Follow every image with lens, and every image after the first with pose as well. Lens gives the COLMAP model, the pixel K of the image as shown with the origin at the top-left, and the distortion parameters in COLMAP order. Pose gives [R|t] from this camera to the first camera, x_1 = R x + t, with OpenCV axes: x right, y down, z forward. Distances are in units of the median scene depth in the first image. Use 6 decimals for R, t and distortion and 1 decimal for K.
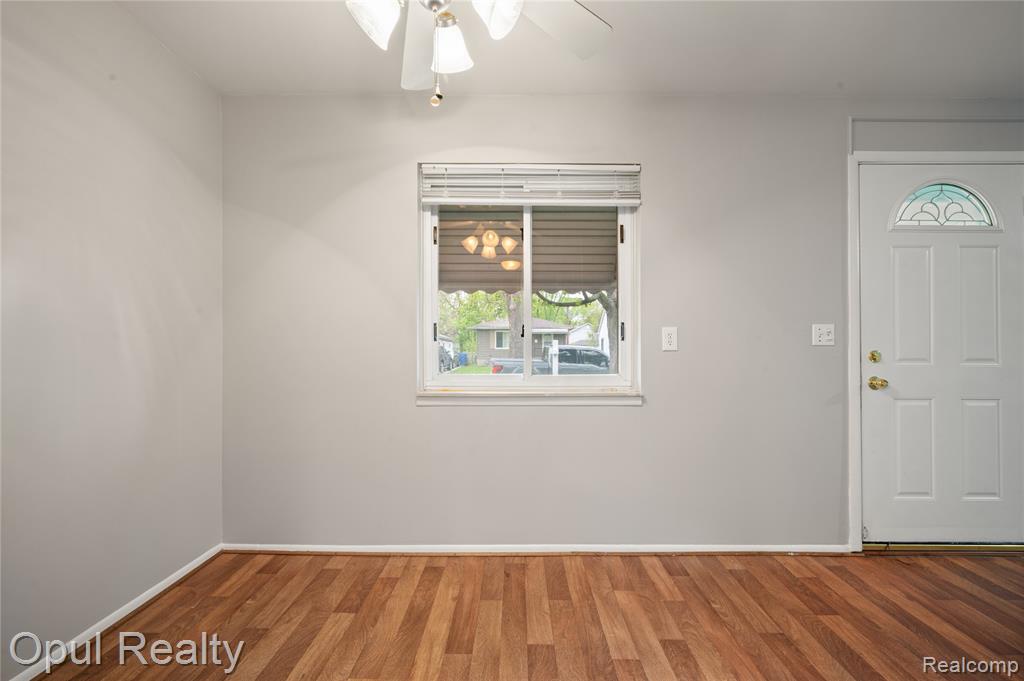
lens RADIAL K [[410.0, 0, 520.9], [0, 410.0, 354.8], [0, 0, 1]] dist [-0.001114, -0.001412]
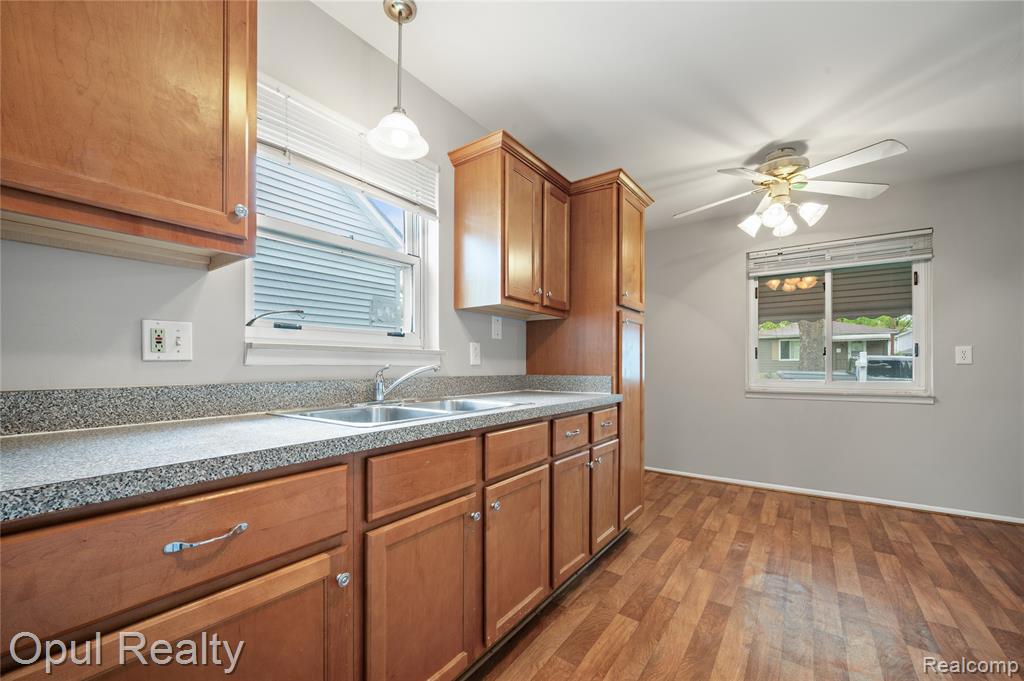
lens RADIAL K [[410.0, 0, 517.4], [0, 410.0, 370.6], [0, 0, 1]] dist [-0.001114, -0.001412]
pose [[0.808720, -0.001871, -0.588191, -0.023095], [0.005481, 0.999975, 0.004355, 0.001529], [0.588168, -0.006746, 0.808710, -0.906376]]
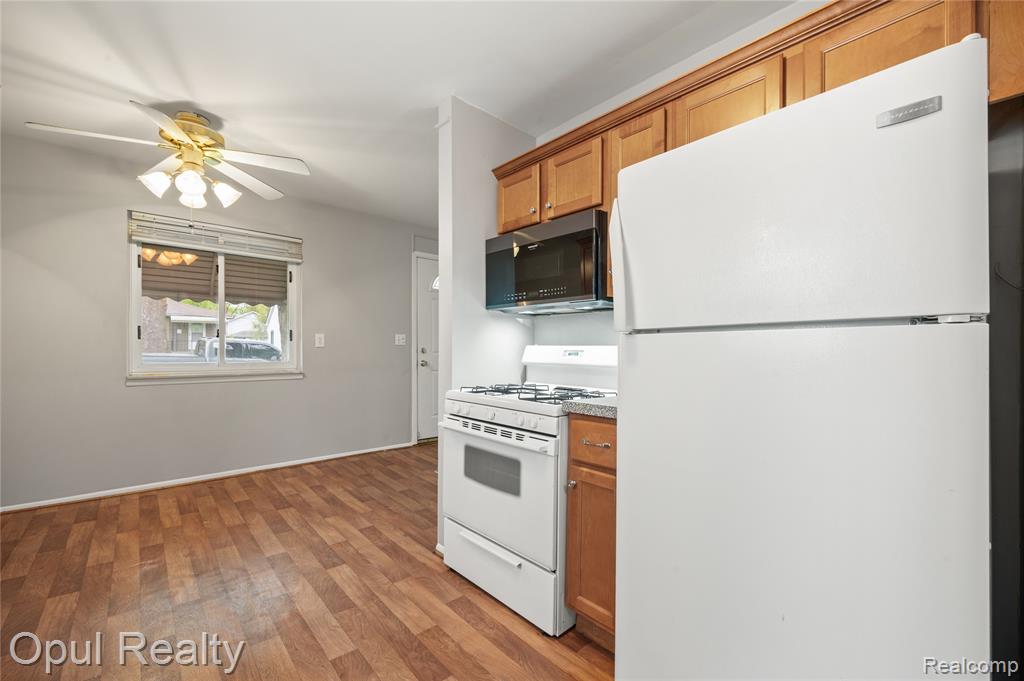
lens RADIAL K [[410.0, 0, 508.7], [0, 410.0, 354.4], [0, 0, 1]] dist [-0.001114, -0.001412]
pose [[0.751620, -0.003350, 0.659588, -0.193363], [-0.004919, 0.999931, 0.010684, -0.002171], [-0.659578, -0.011275, 0.751552, -0.876124]]
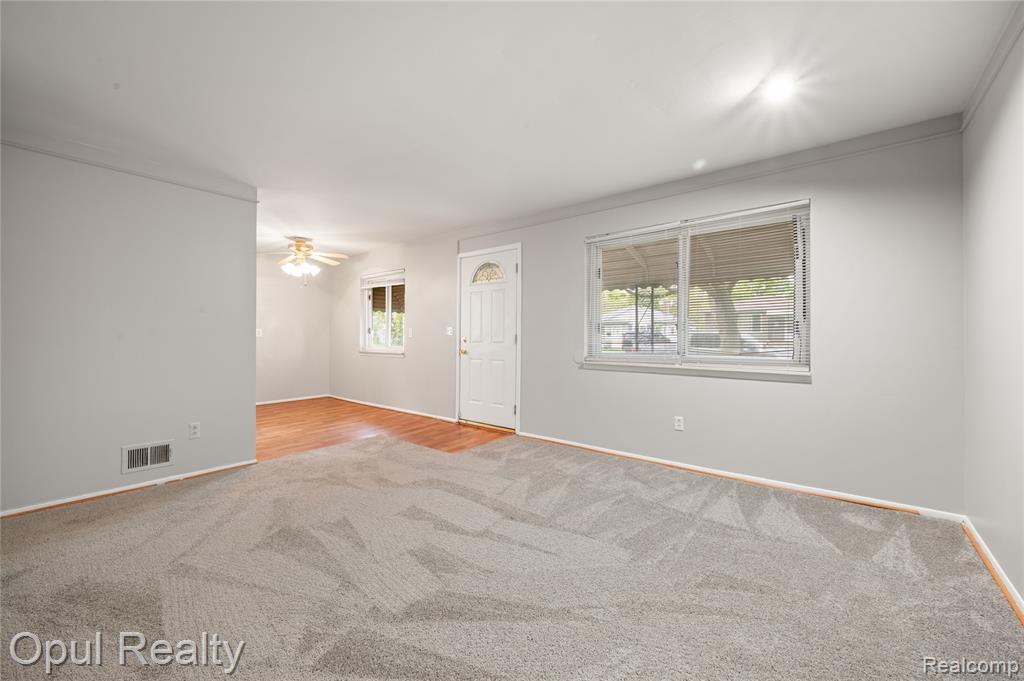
lens RADIAL K [[410.0, 0, 511.5], [0, 410.0, 341.3], [0, 0, 1]] dist [-0.001114, -0.001412]
pose [[0.770241, 0.010149, -0.637672, 2.609226], [-0.008034, 0.999948, 0.006210, -0.006873], [0.637702, 0.000340, 0.770283, -0.652492]]
